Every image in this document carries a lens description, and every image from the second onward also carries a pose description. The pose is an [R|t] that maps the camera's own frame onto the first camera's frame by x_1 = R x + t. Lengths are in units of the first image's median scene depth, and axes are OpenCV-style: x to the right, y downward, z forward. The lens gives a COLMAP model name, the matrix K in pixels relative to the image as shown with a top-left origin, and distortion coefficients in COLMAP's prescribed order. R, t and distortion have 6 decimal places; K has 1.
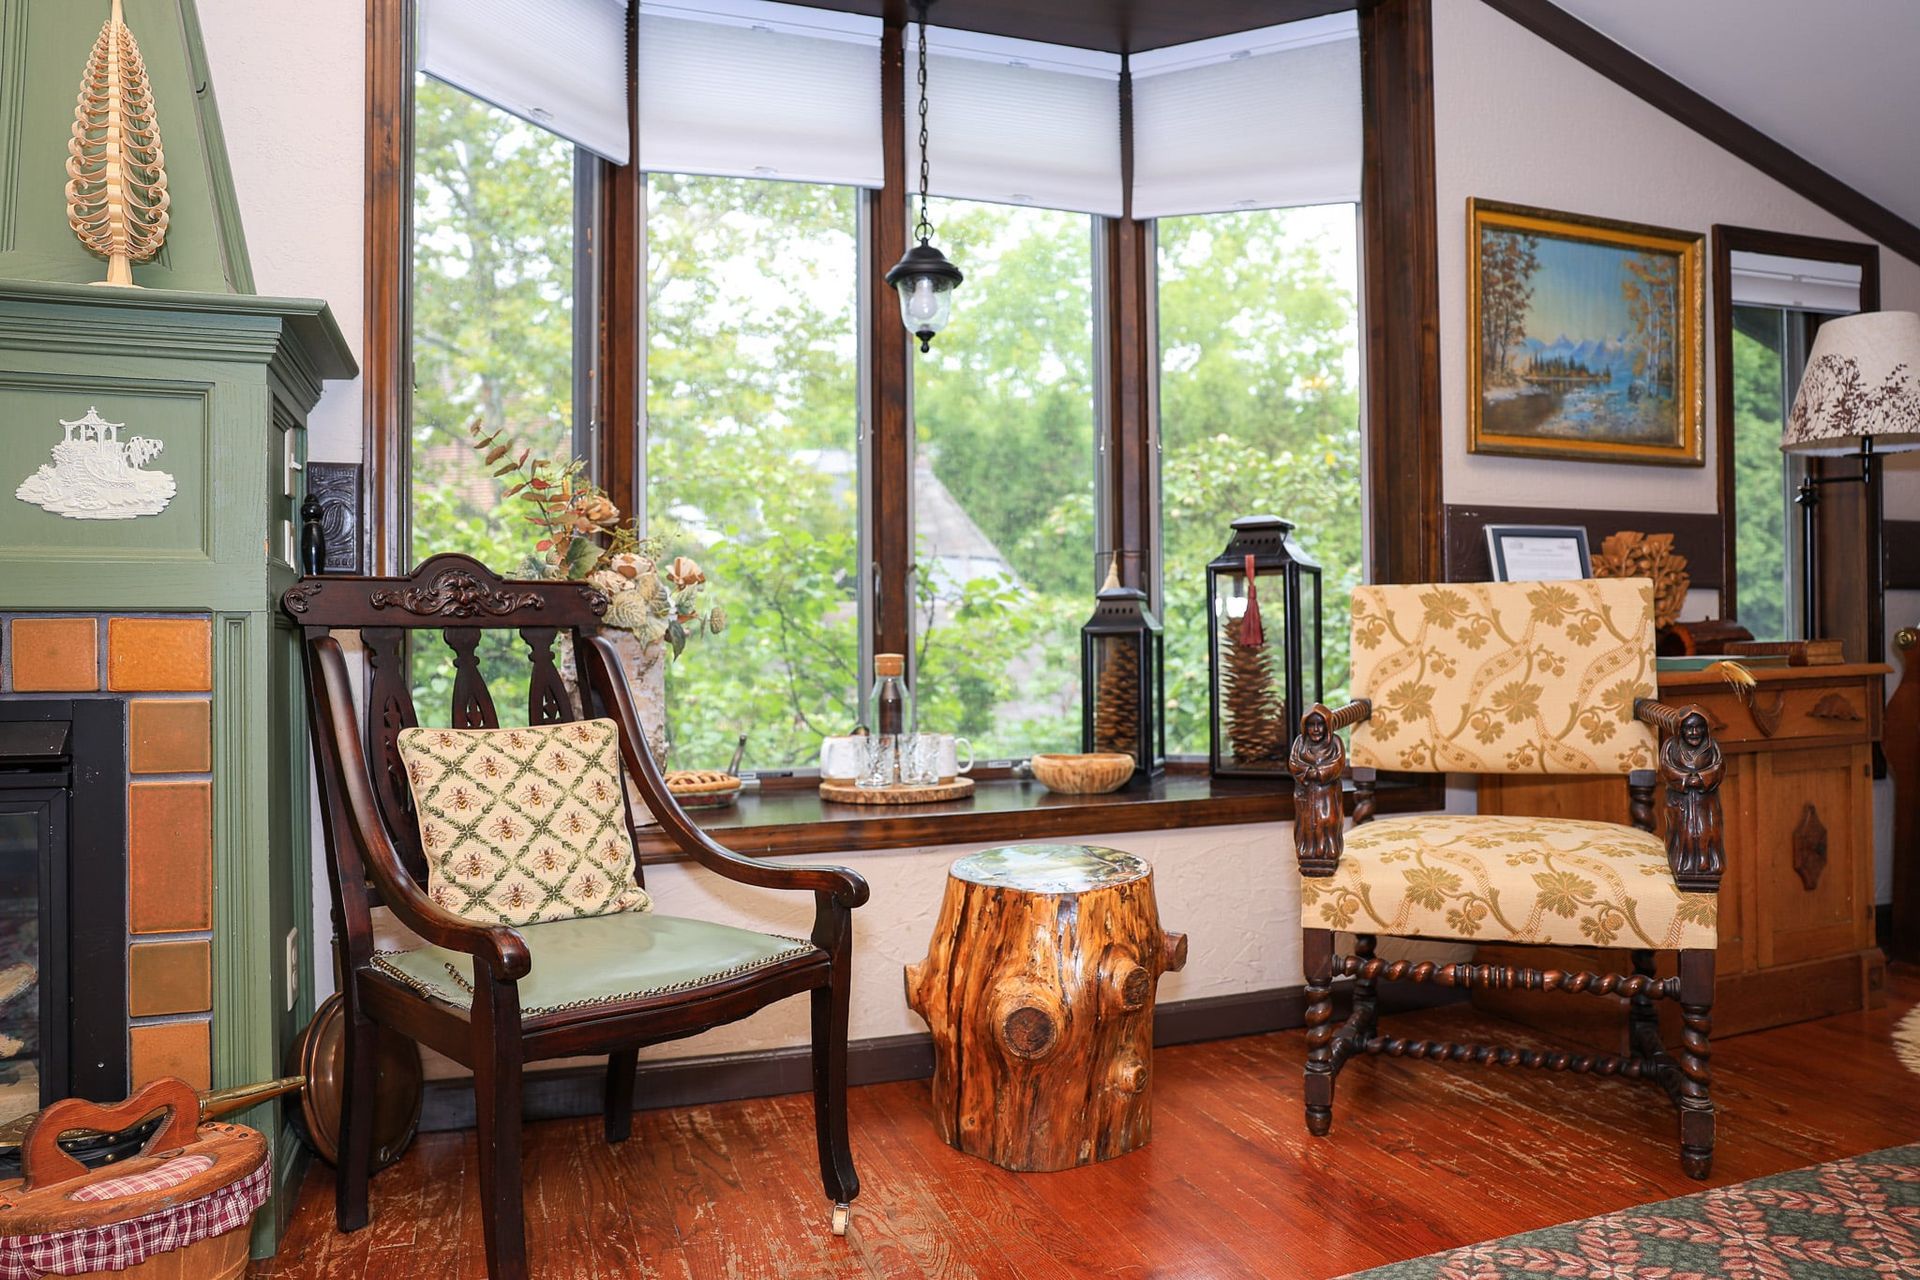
lens RADIAL K [[1317.7, 0, 962.4], [0, 1317.7, 641.0], [0, 0, 1]] dist [-0.114734, 0.096619]
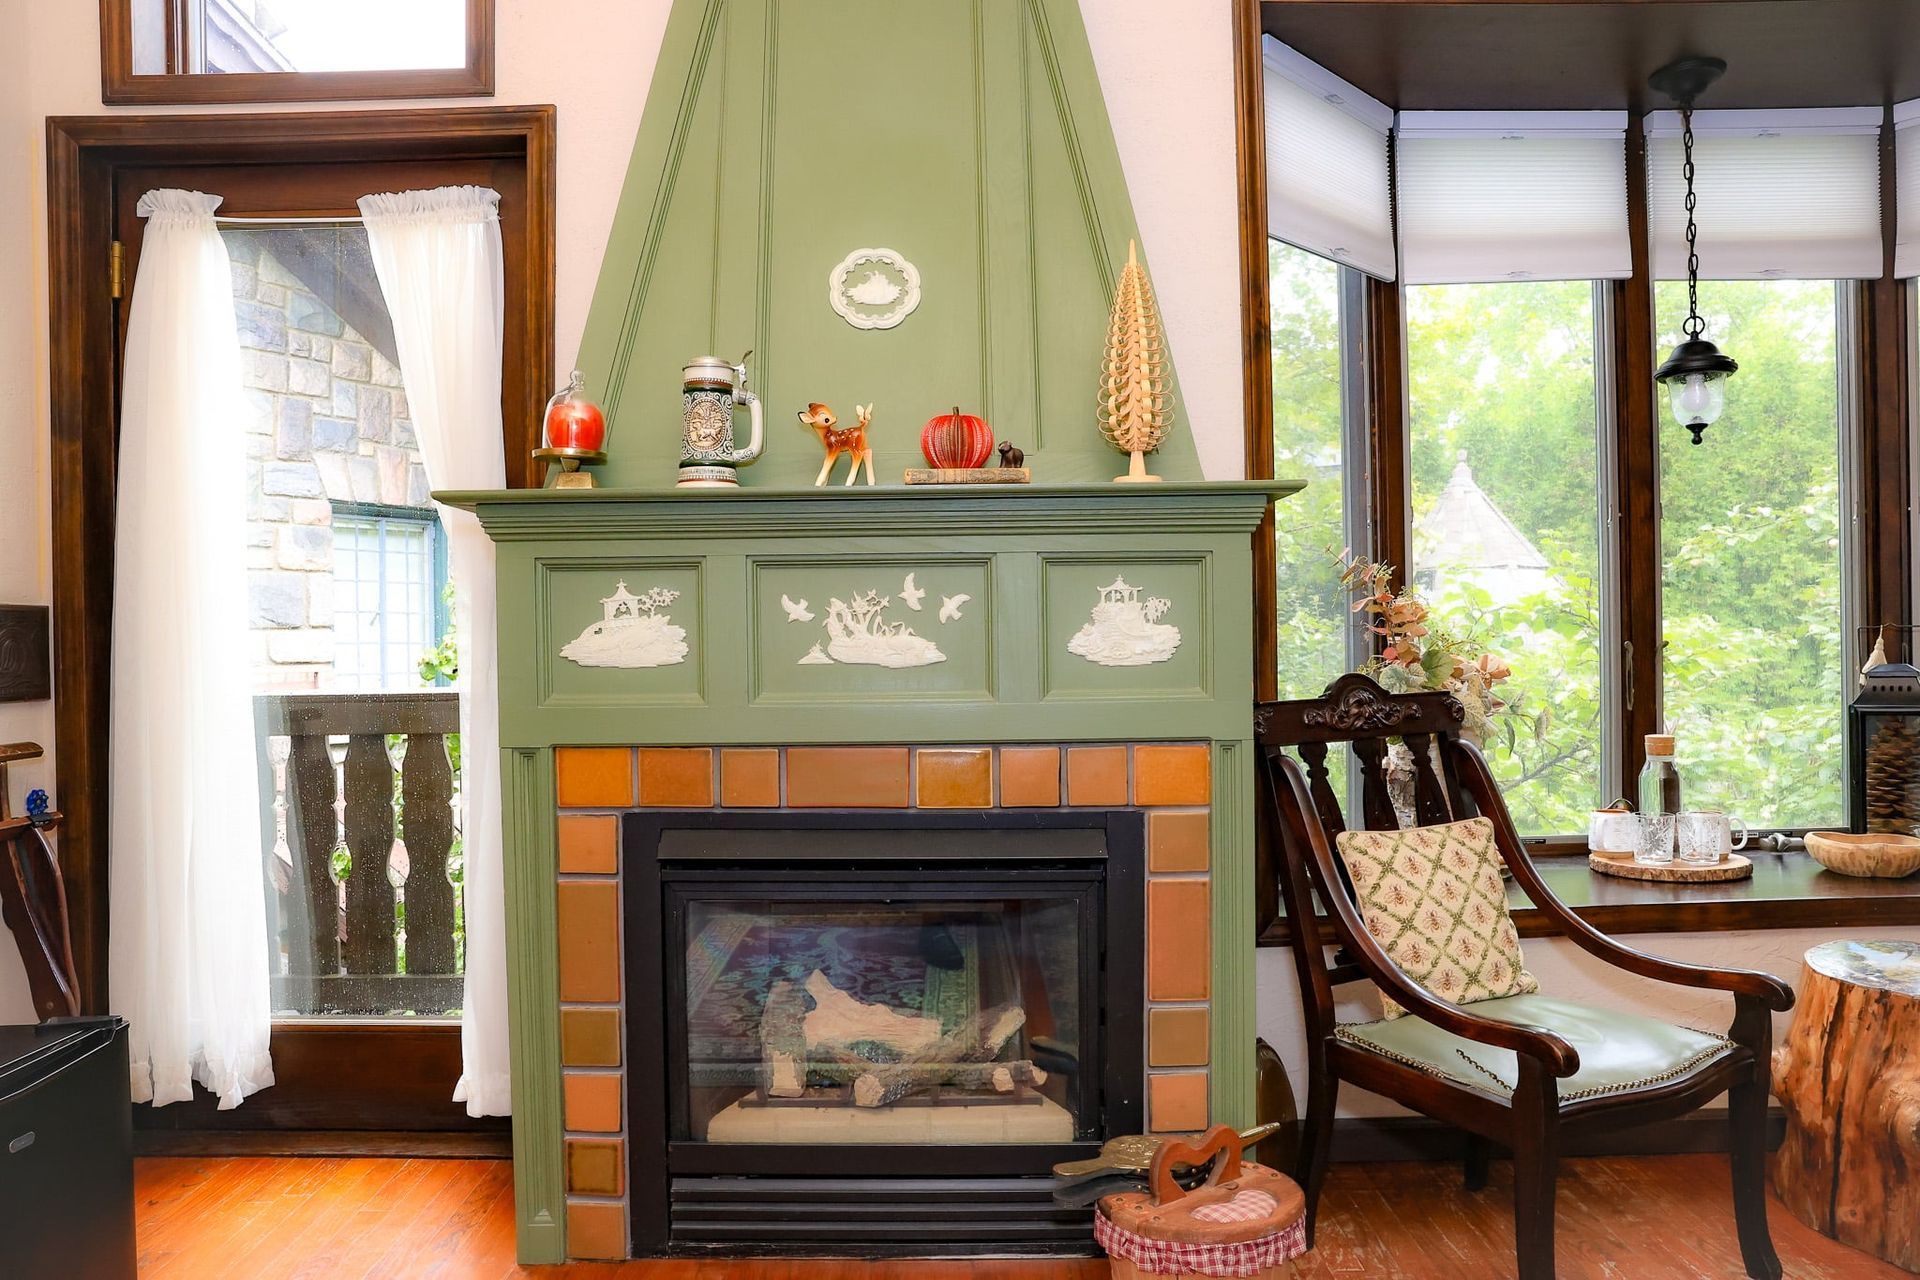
lens RADIAL K [[1317.7, 0, 962.4], [0, 1317.7, 641.0], [0, 0, 1]] dist [-0.114734, 0.096619]
pose [[0.942176, -0.004985, -0.335081, -0.336649], [0.008335, 0.999929, 0.008560, -0.111028], [0.335015, -0.010858, 0.942150, -0.211527]]
